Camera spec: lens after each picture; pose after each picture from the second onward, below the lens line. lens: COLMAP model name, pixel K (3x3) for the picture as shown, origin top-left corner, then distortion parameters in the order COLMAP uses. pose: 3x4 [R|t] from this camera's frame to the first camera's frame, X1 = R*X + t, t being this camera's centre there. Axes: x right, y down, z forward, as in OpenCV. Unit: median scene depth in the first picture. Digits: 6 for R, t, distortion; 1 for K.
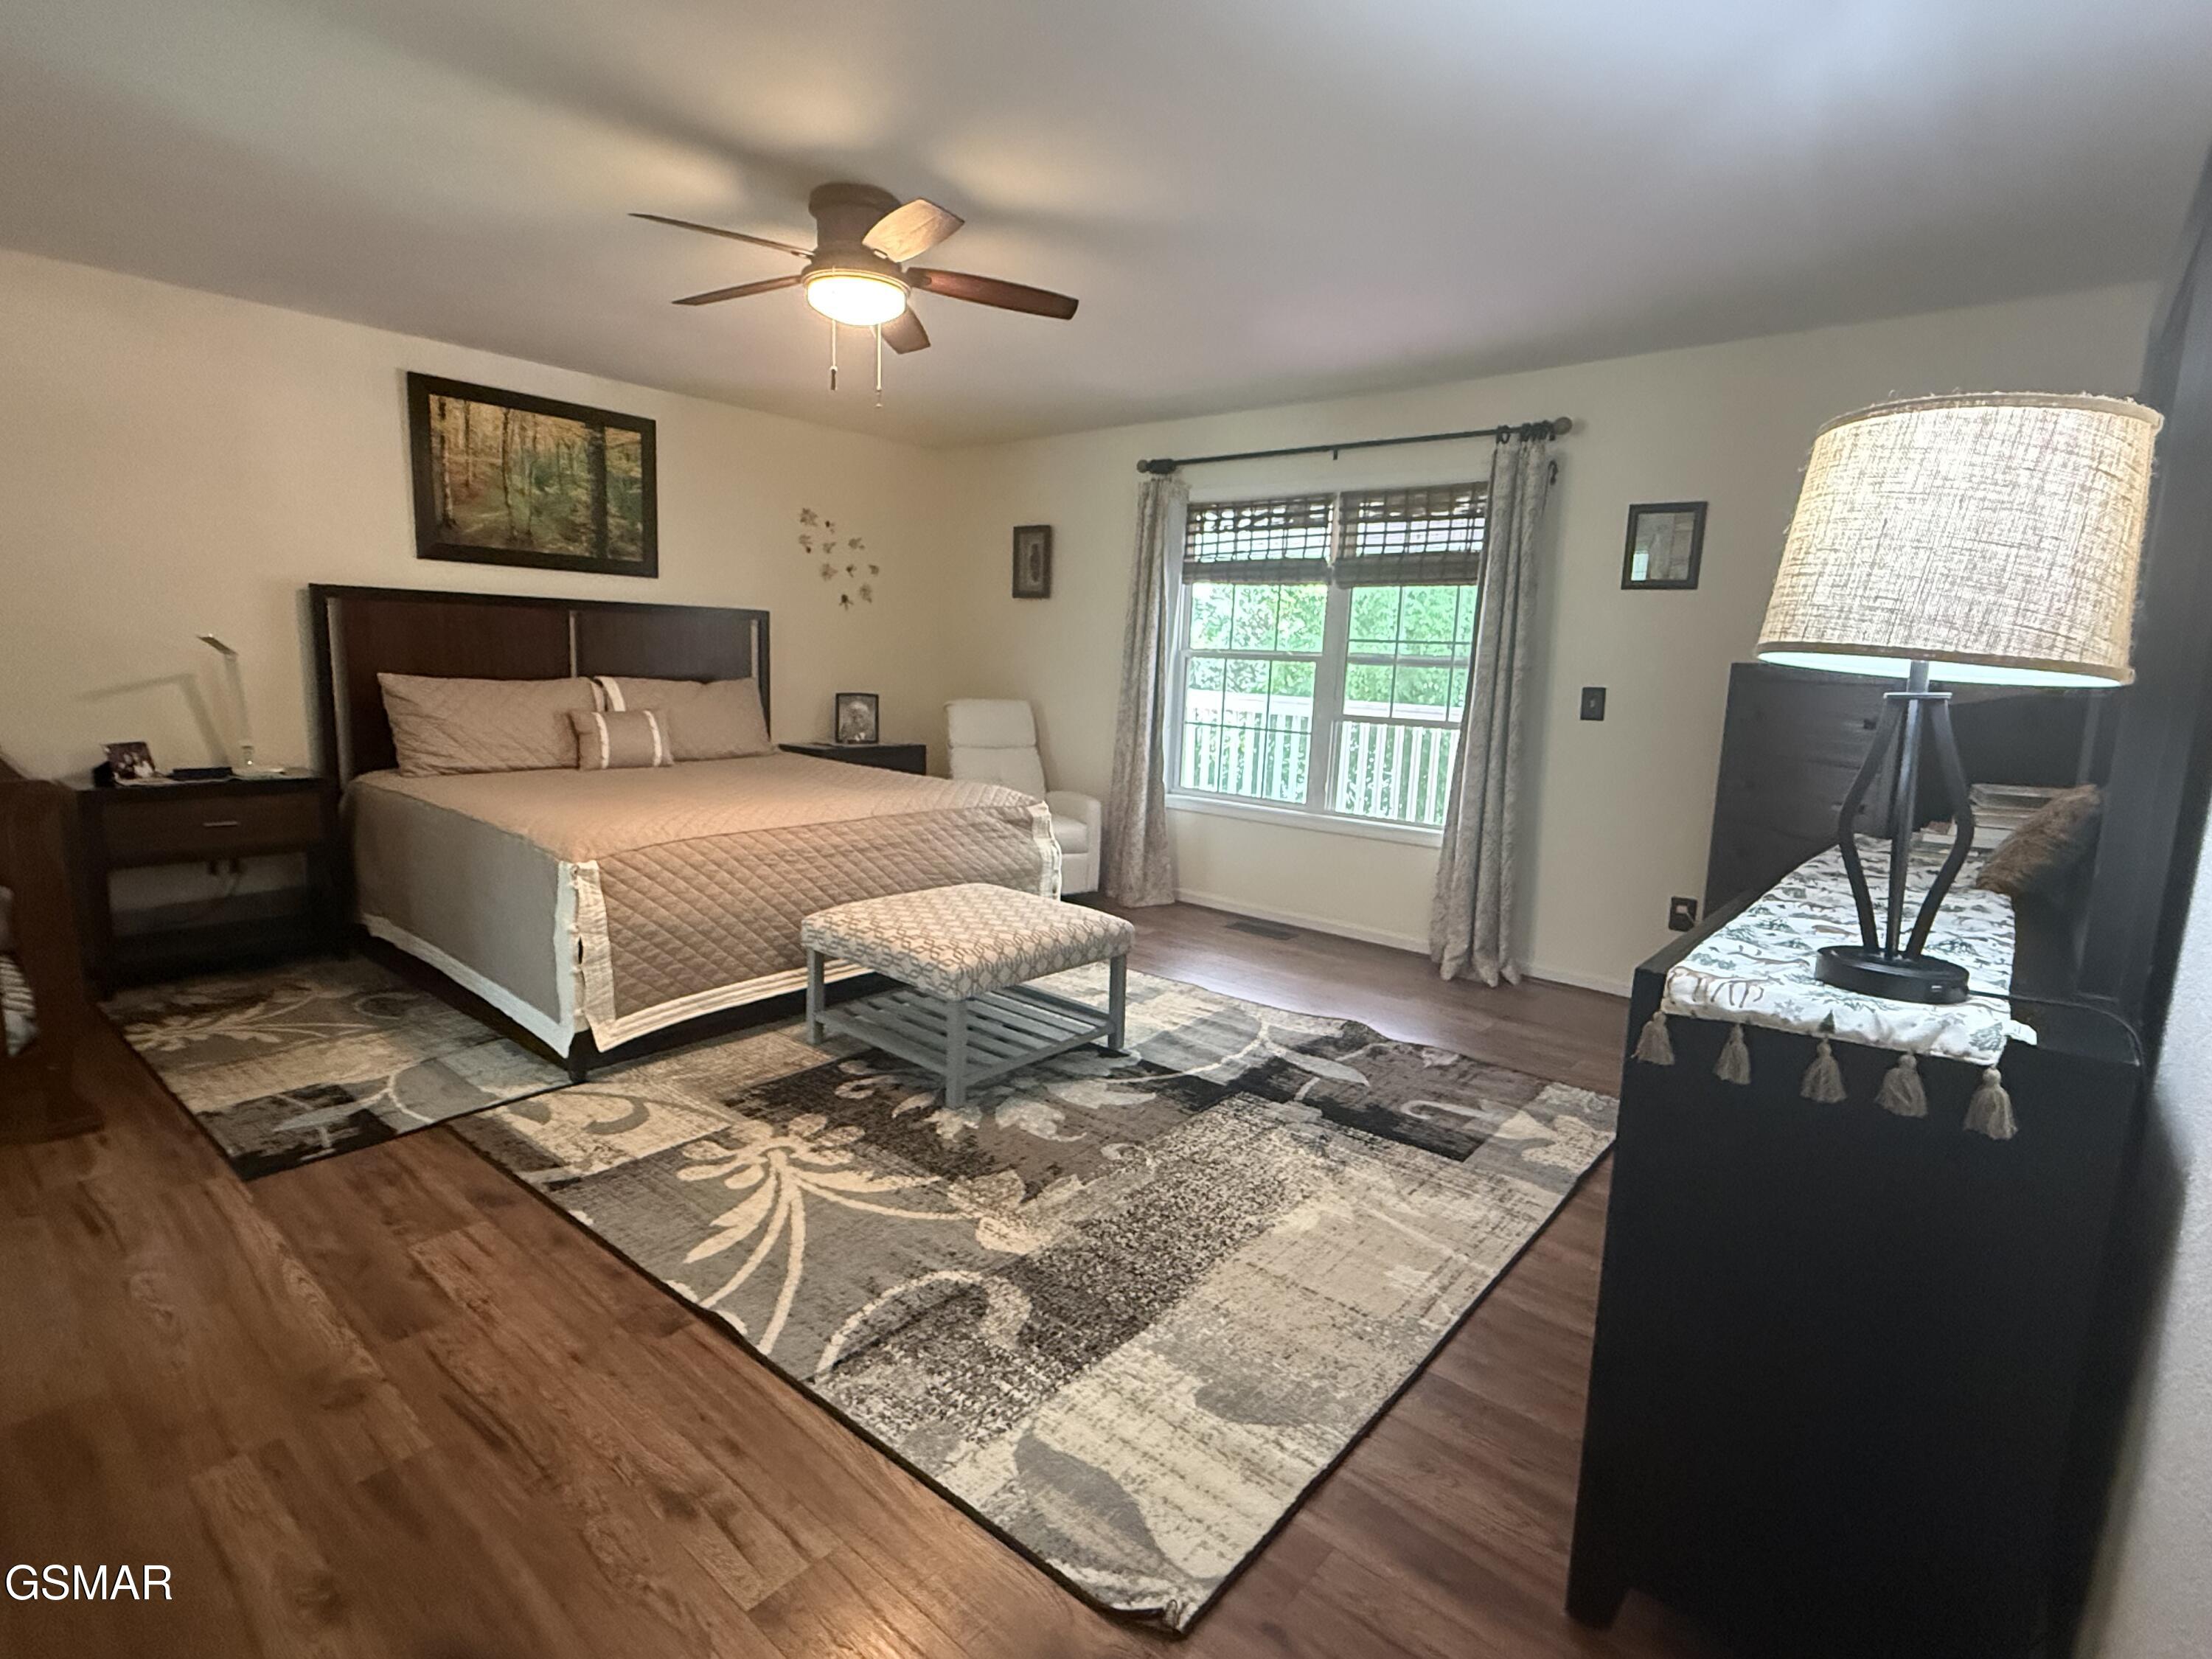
lens RADIAL K [[1085.2, 0, 1102.1], [0, 1085.2, 822.8], [0, 0, 1]] dist [-0.001489, 0.000379]
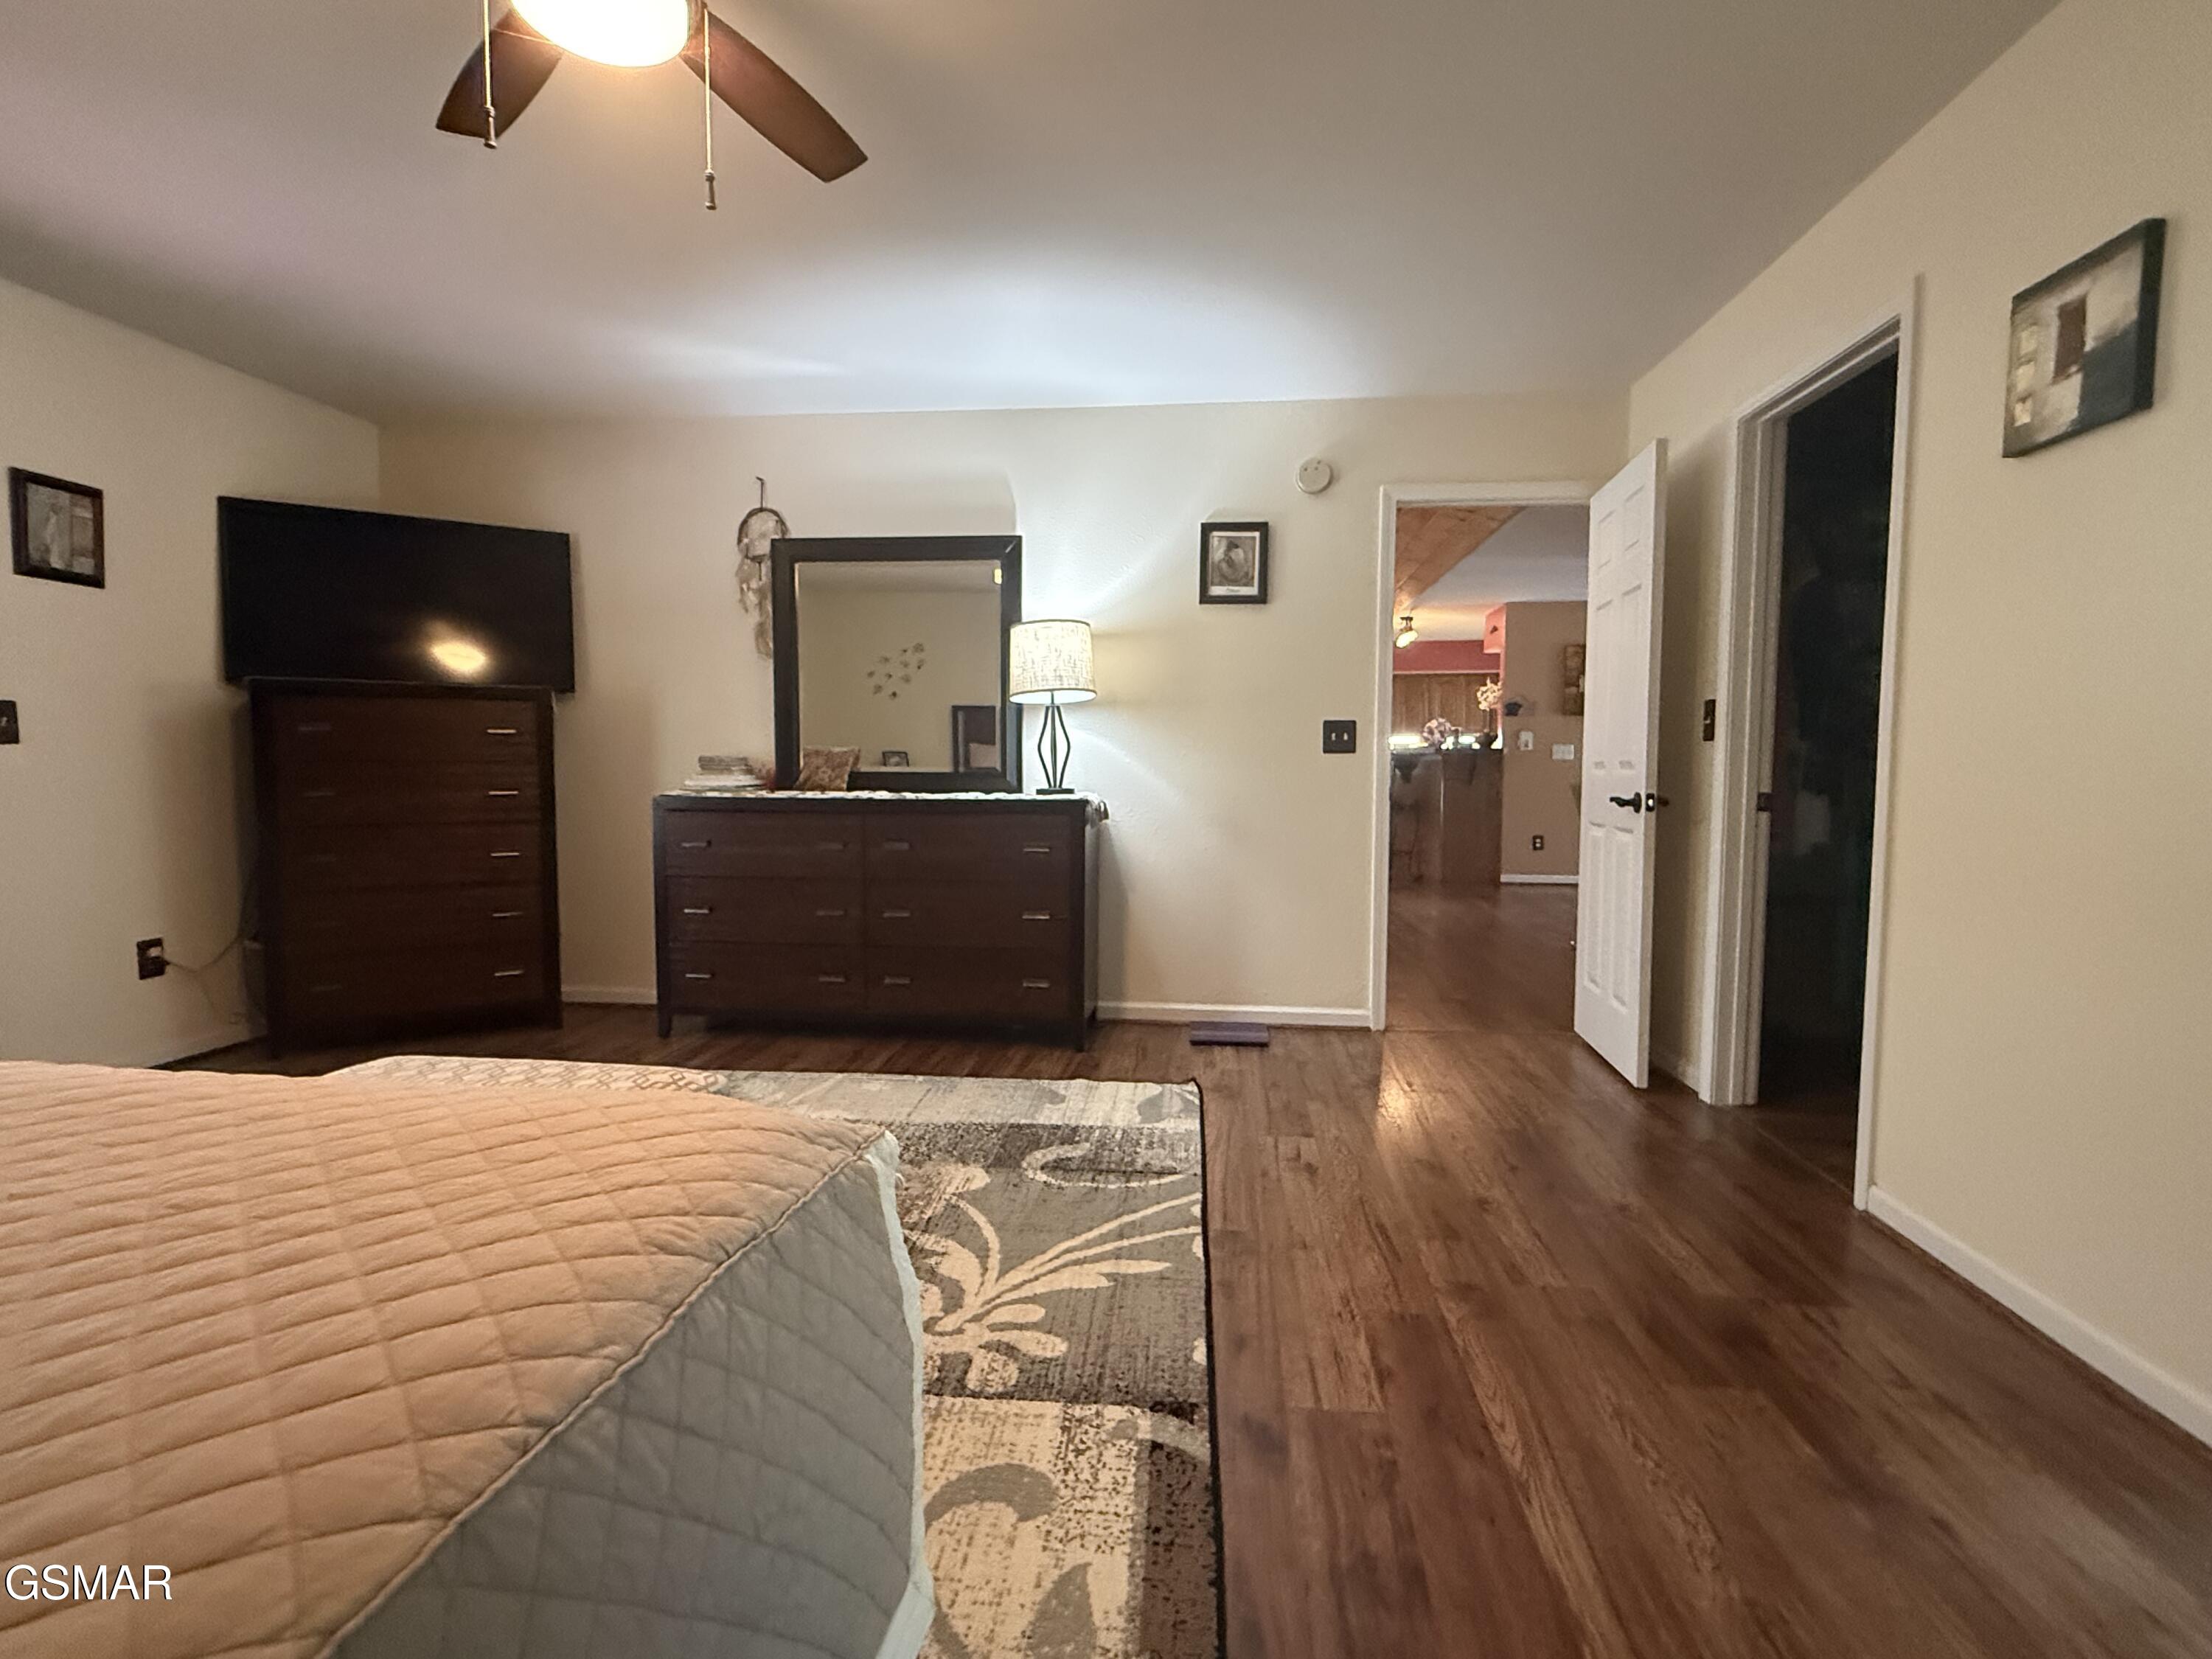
lens RADIAL K [[1085.2, 0, 1102.6], [0, 1085.2, 830.5], [0, 0, 1]] dist [-0.001489, 0.000379]
pose [[-0.563651, -0.091301, 0.820952, -1.073082], [0.104463, 0.978014, 0.180491, -0.166765], [-0.819381, 0.187493, -0.541720, 1.436194]]
